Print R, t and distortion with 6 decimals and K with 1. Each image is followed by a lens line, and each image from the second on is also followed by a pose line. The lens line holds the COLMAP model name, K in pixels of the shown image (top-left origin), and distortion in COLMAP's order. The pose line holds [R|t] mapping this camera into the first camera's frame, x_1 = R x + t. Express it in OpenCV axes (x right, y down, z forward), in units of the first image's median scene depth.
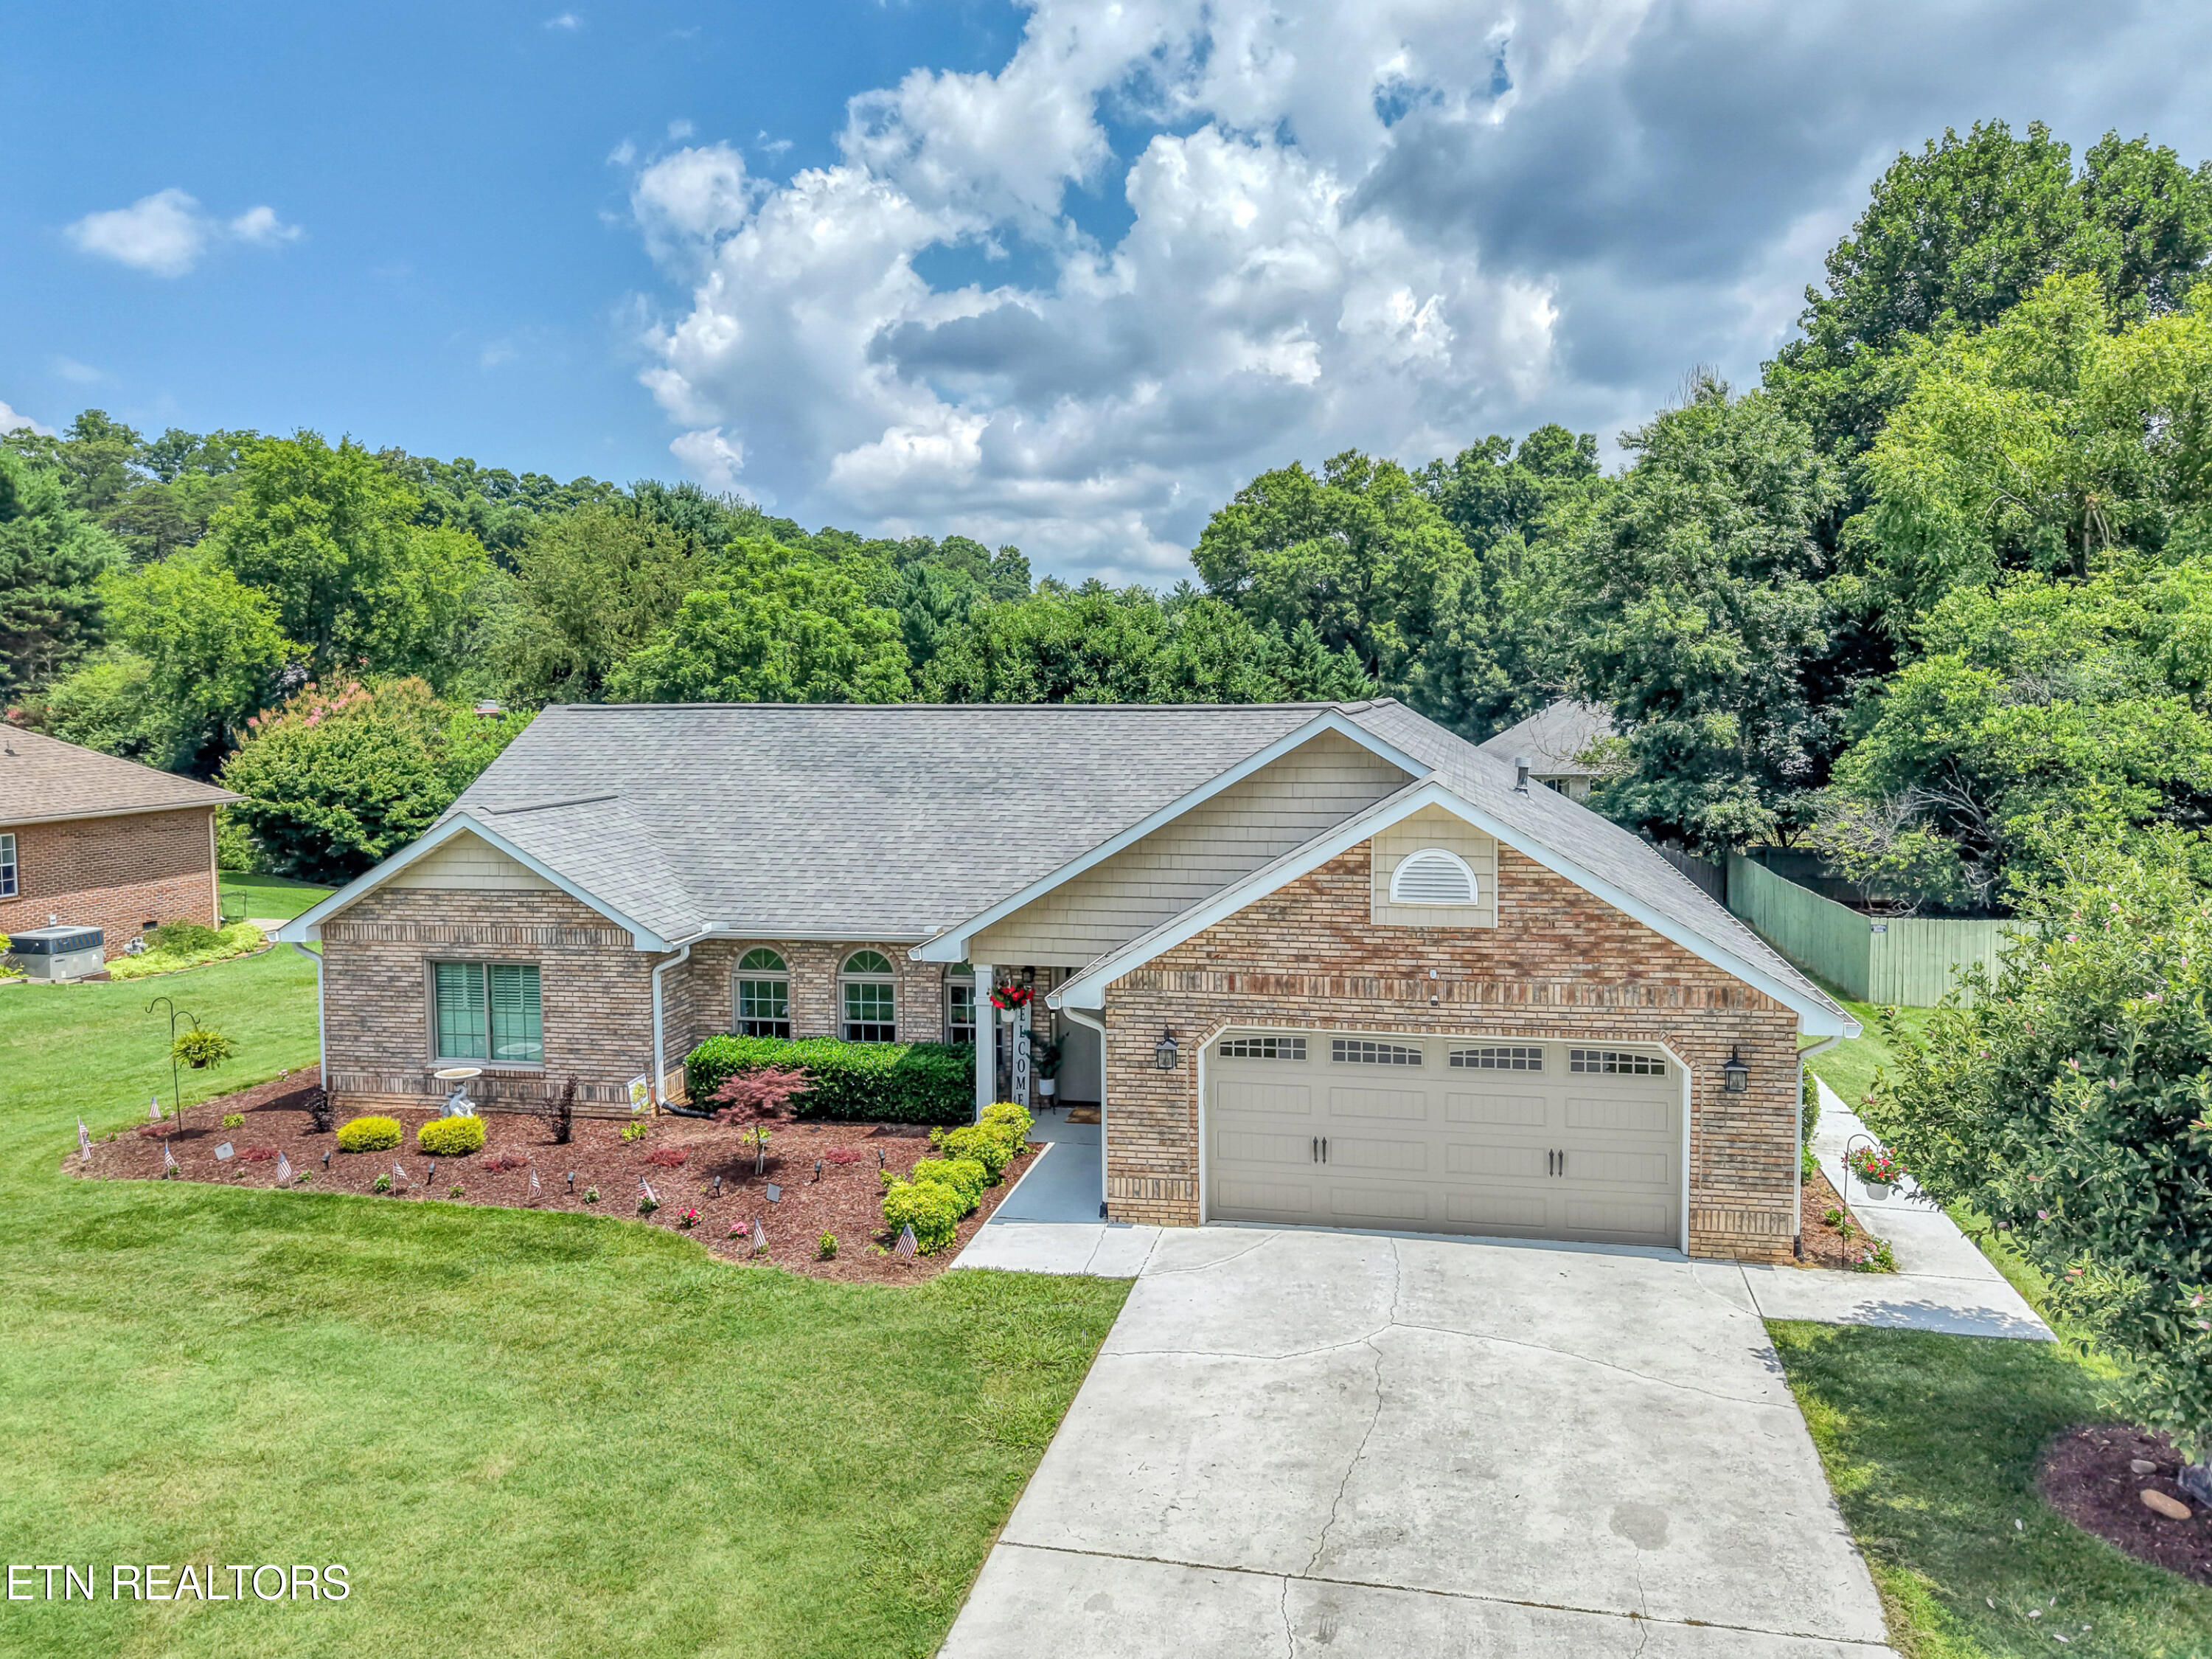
lens RADIAL K [[1524.4, 0, 1157.3], [0, 1524.4, 791.5], [0, 0, 1]] dist [0.080630, -0.092492]
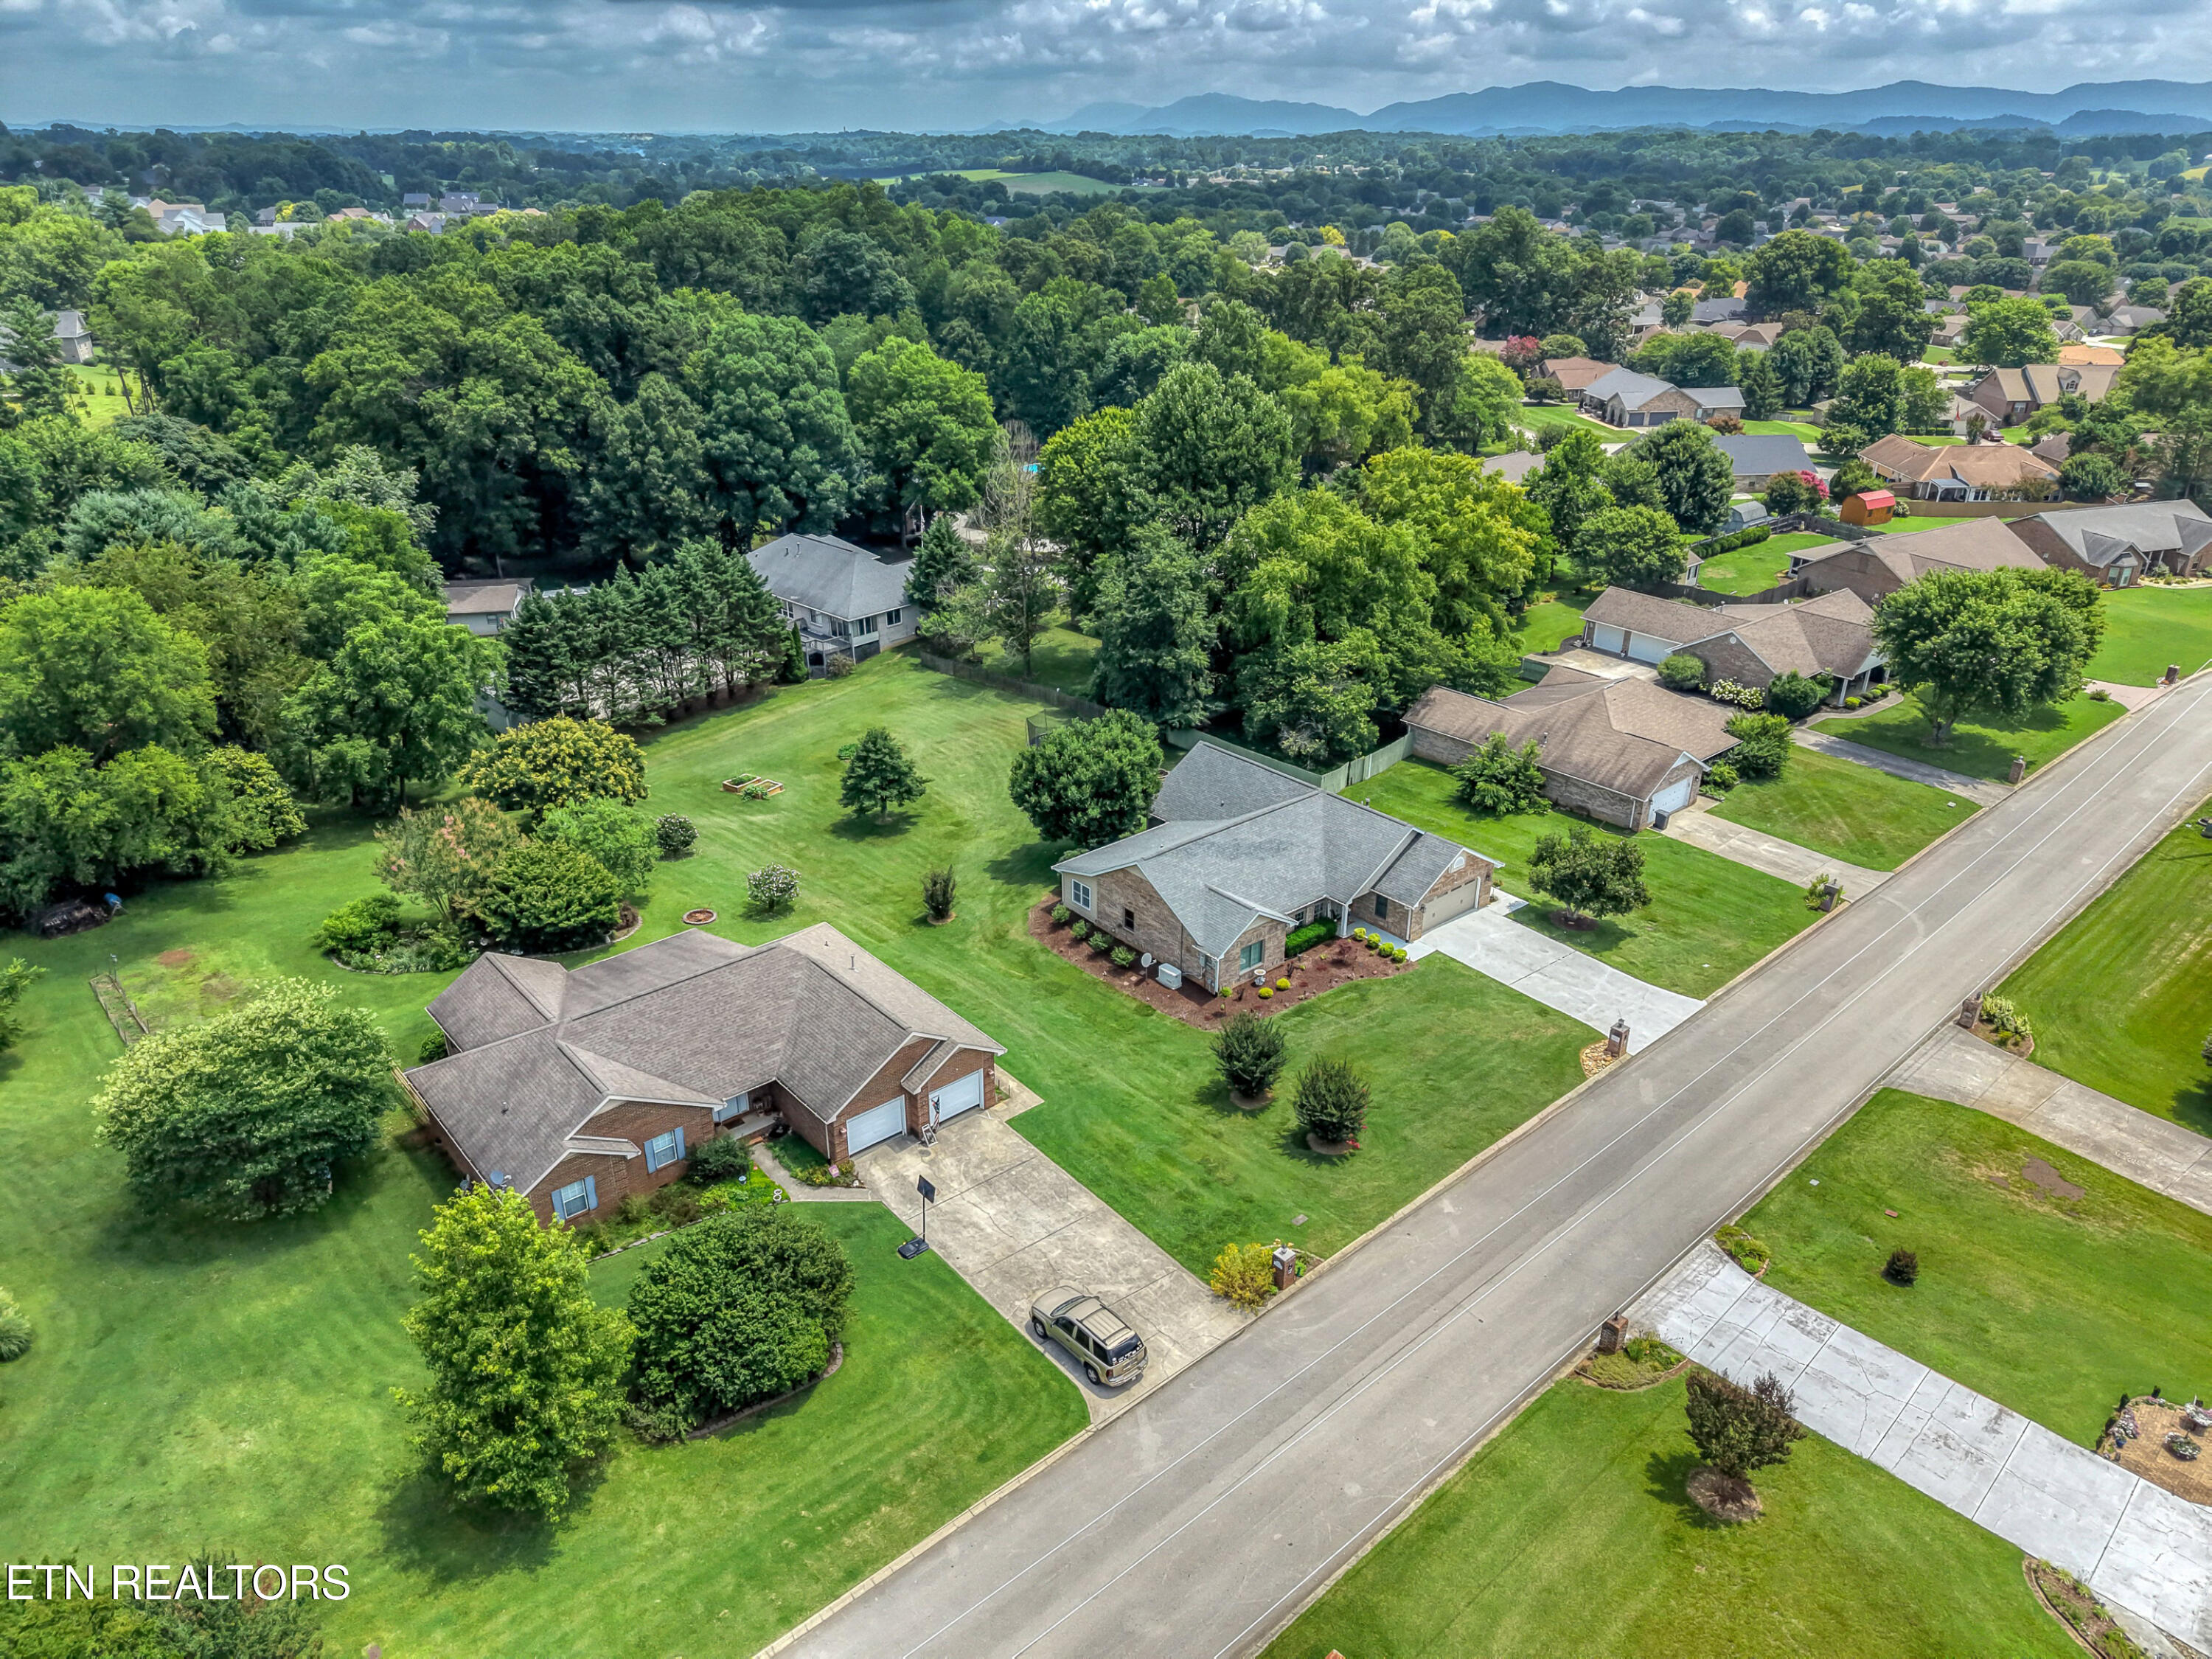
lens RADIAL K [[1499.4, 0, 1089.0], [0, 1499.4, 837.8], [0, 0, 1]] dist [0.048106, -0.054007]
pose [[0.620551, -0.327137, 0.712670, -1.805499], [0.039631, 0.920747, 0.388142, -0.883913], [-0.783164, -0.212618, 0.584335, -0.435624]]
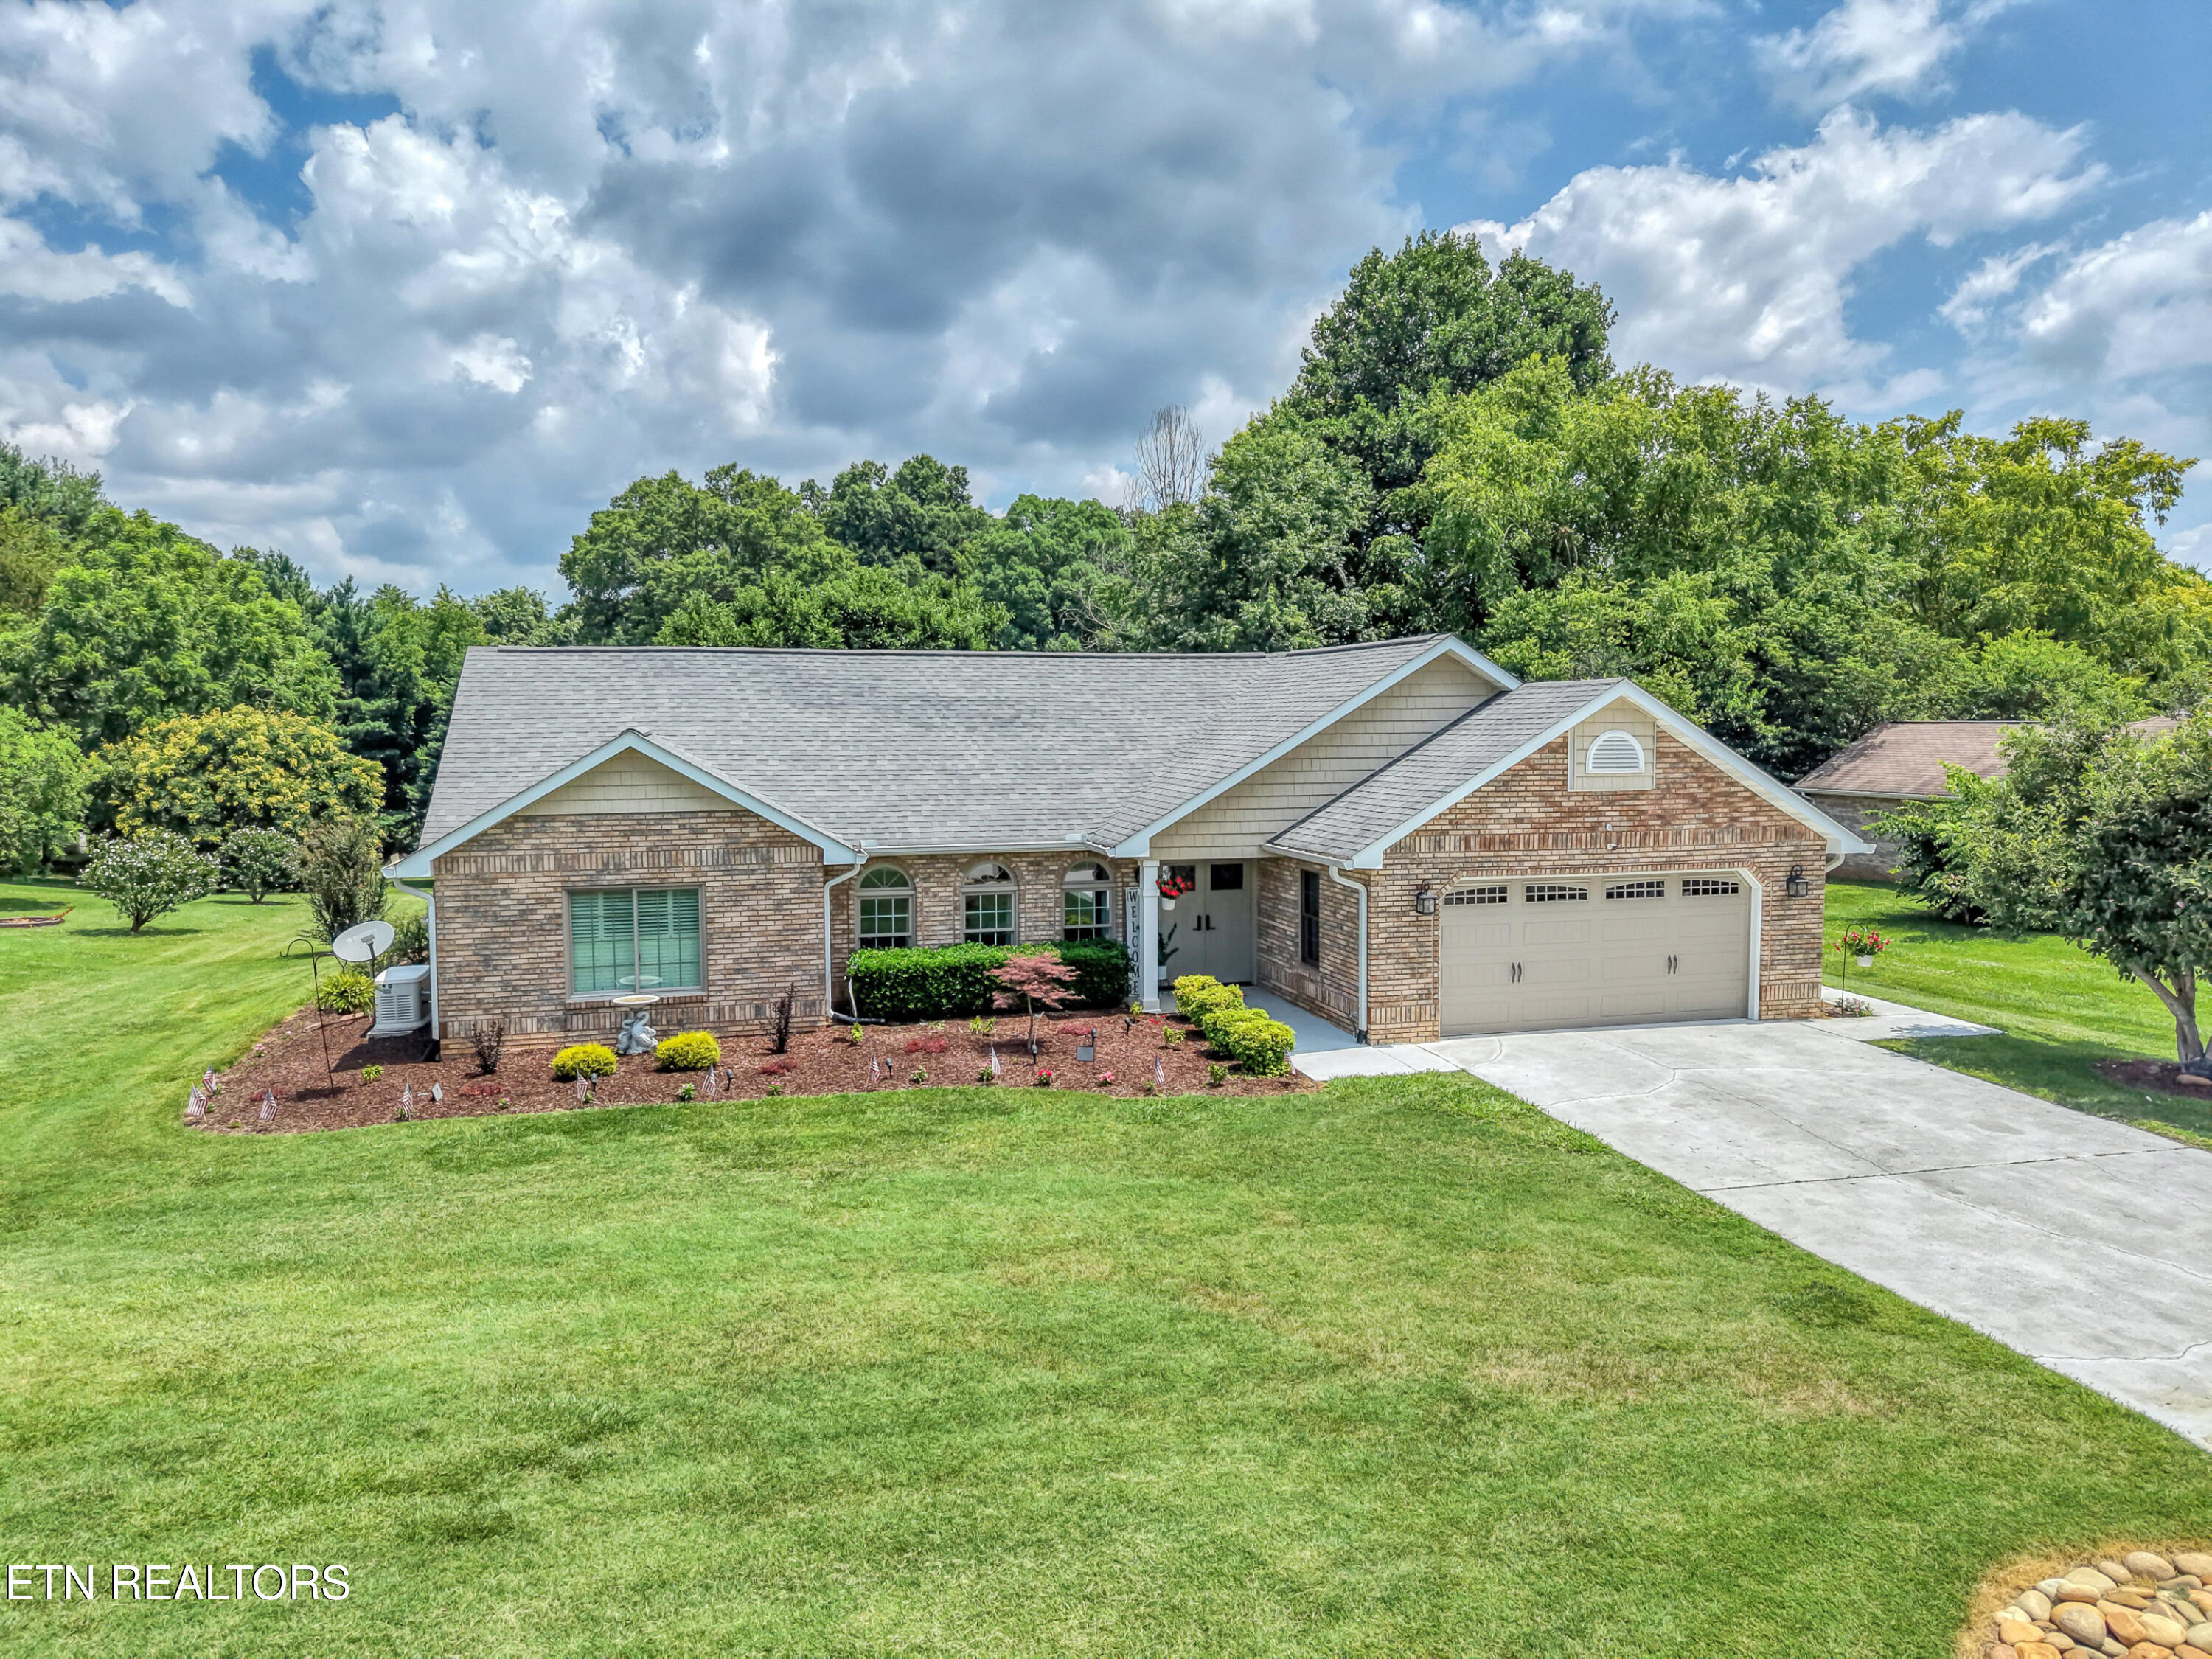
lens RADIAL K [[1499.4, 0, 1089.0], [0, 1499.4, 837.8], [0, 0, 1]] dist [0.048106, -0.054007]
pose [[0.902260, -0.033199, 0.429912, -0.323115], [0.027929, 0.999438, 0.018563, 0.037954], [-0.430286, -0.004741, 0.902680, 0.008665]]
